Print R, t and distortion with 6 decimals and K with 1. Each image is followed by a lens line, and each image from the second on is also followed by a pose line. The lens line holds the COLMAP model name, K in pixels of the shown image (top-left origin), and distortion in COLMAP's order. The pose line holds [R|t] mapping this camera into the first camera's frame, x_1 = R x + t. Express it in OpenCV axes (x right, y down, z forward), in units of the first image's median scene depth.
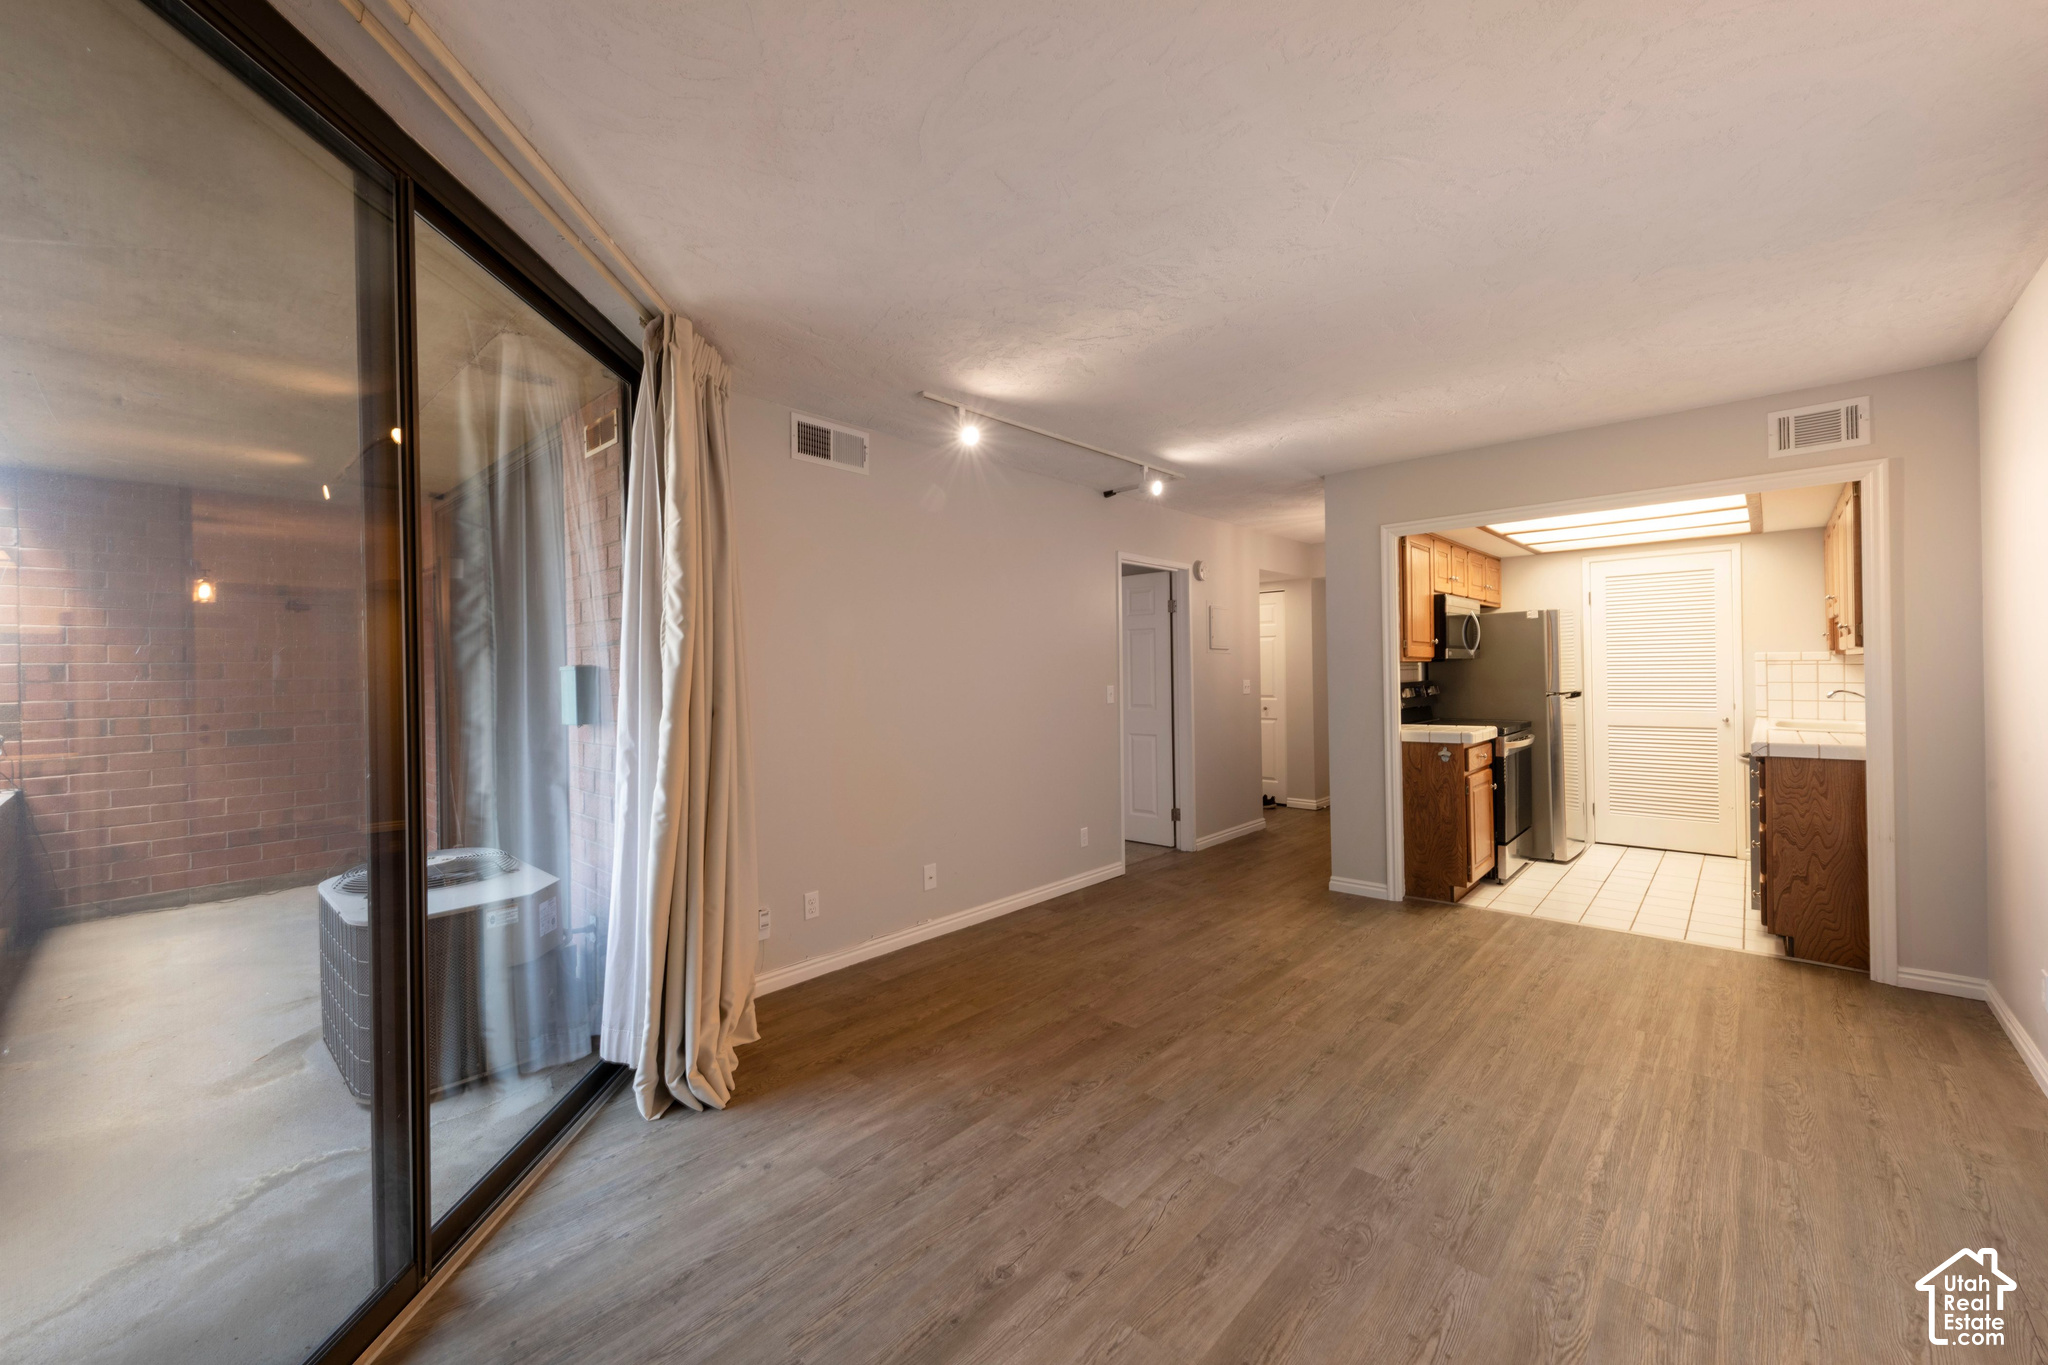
lens RADIAL K [[799.5, 0, 1069.4], [0, 799.5, 658.0], [0, 0, 1]] dist [0.007786, -0.000752]
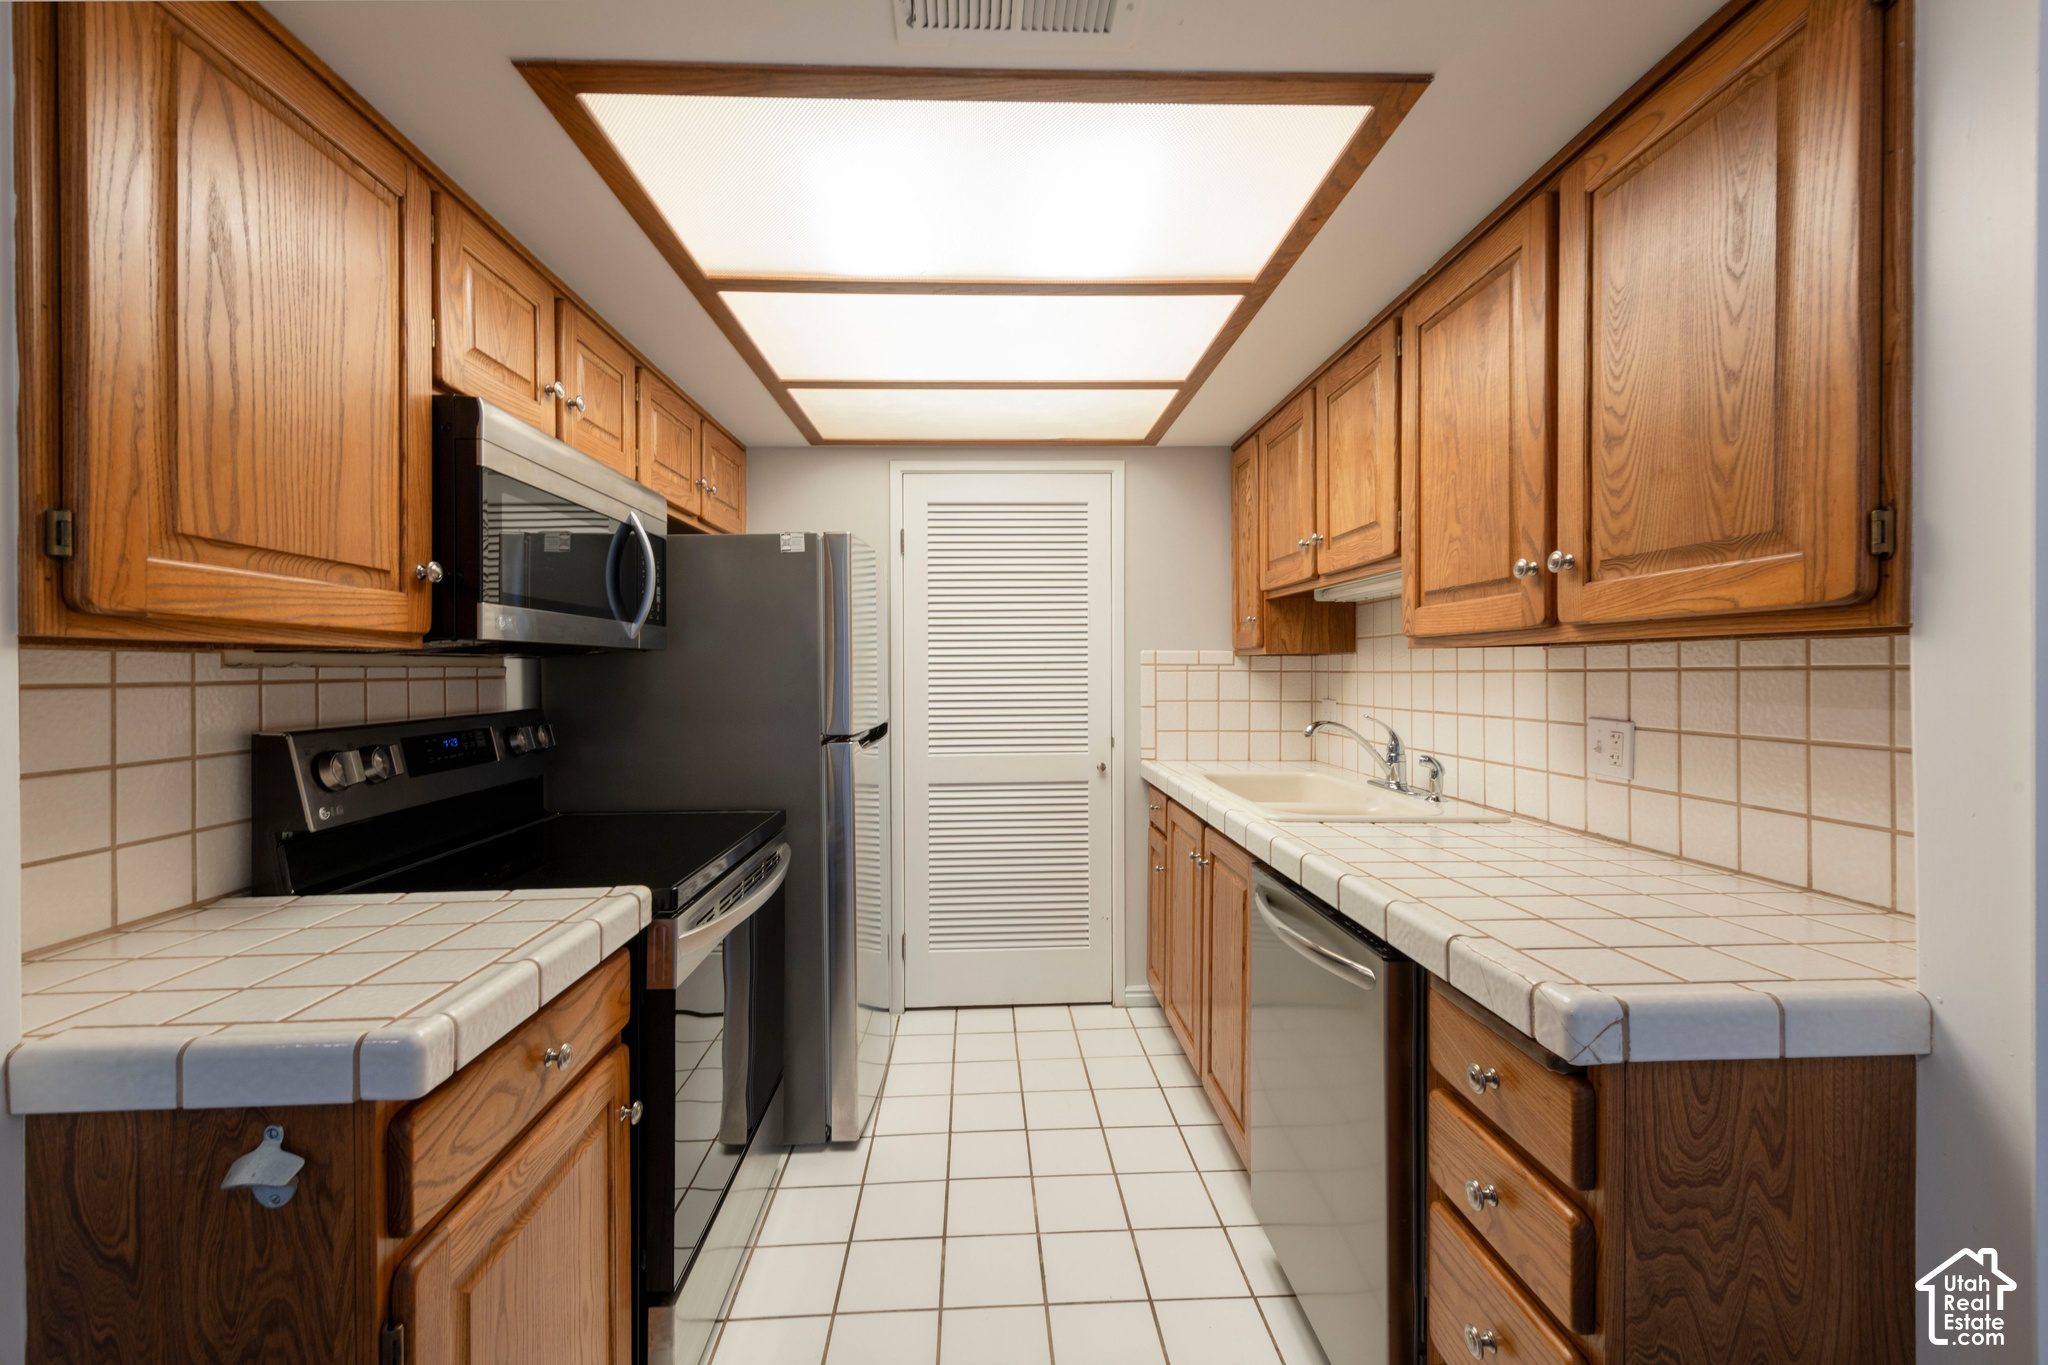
lens RADIAL K [[799.5, 0, 1021.6], [0, 799.5, 672.1], [0, 0, 1]] dist [0.007786, -0.000752]
pose [[0.725824, 0.006201, 0.687853, 0.435425], [-0.012312, 0.999916, 0.003978, 0.008770], [-0.687771, -0.011356, 0.725839, 0.710317]]
